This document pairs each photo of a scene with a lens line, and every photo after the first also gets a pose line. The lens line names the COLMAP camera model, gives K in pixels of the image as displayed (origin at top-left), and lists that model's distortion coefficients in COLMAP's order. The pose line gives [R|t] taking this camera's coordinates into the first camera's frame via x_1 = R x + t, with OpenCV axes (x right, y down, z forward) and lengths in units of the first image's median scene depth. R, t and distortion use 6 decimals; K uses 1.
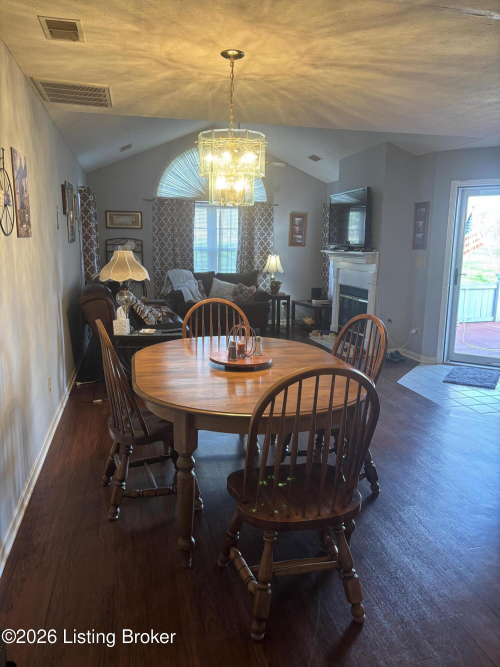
lens RADIAL K [[503.4, 0, 252.7], [0, 503.4, 329.1], [0, 0, 1]] dist [0.048722, -0.035778]
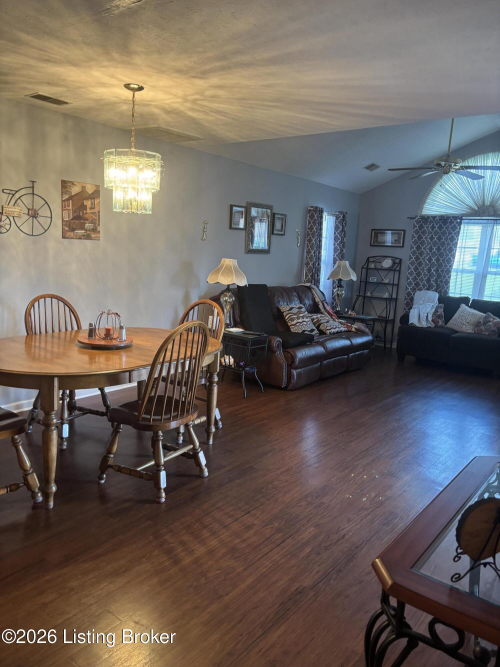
lens RADIAL K [[503.4, 0, 254.5], [0, 503.4, 334.6], [0, 0, 1]] dist [0.048722, -0.035778]
pose [[0.625905, 0.147975, -0.765733, 0.414076], [-0.179524, 0.982805, 0.043181, -0.024365], [0.758956, 0.110440, 0.641708, 0.183062]]
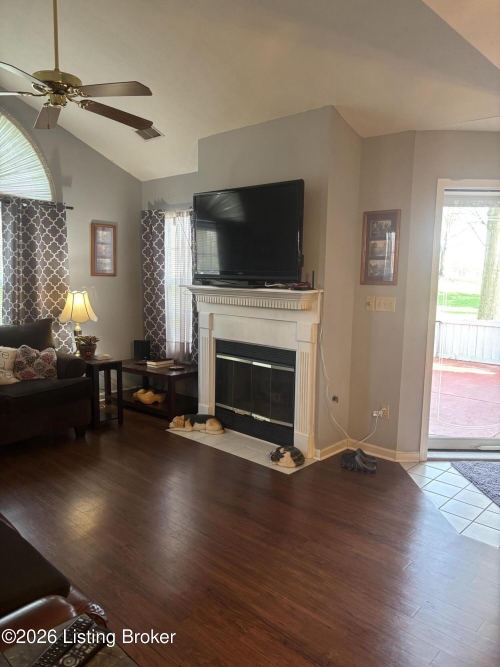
lens RADIAL K [[503.4, 0, 245.0], [0, 503.4, 334.7], [0, 0, 1]] dist [0.048722, -0.035778]
pose [[0.840253, -0.067459, 0.537981, -0.127262], [0.086518, 0.996198, -0.010213, -0.083289], [-0.535247, 0.055127, 0.842895, 0.451781]]
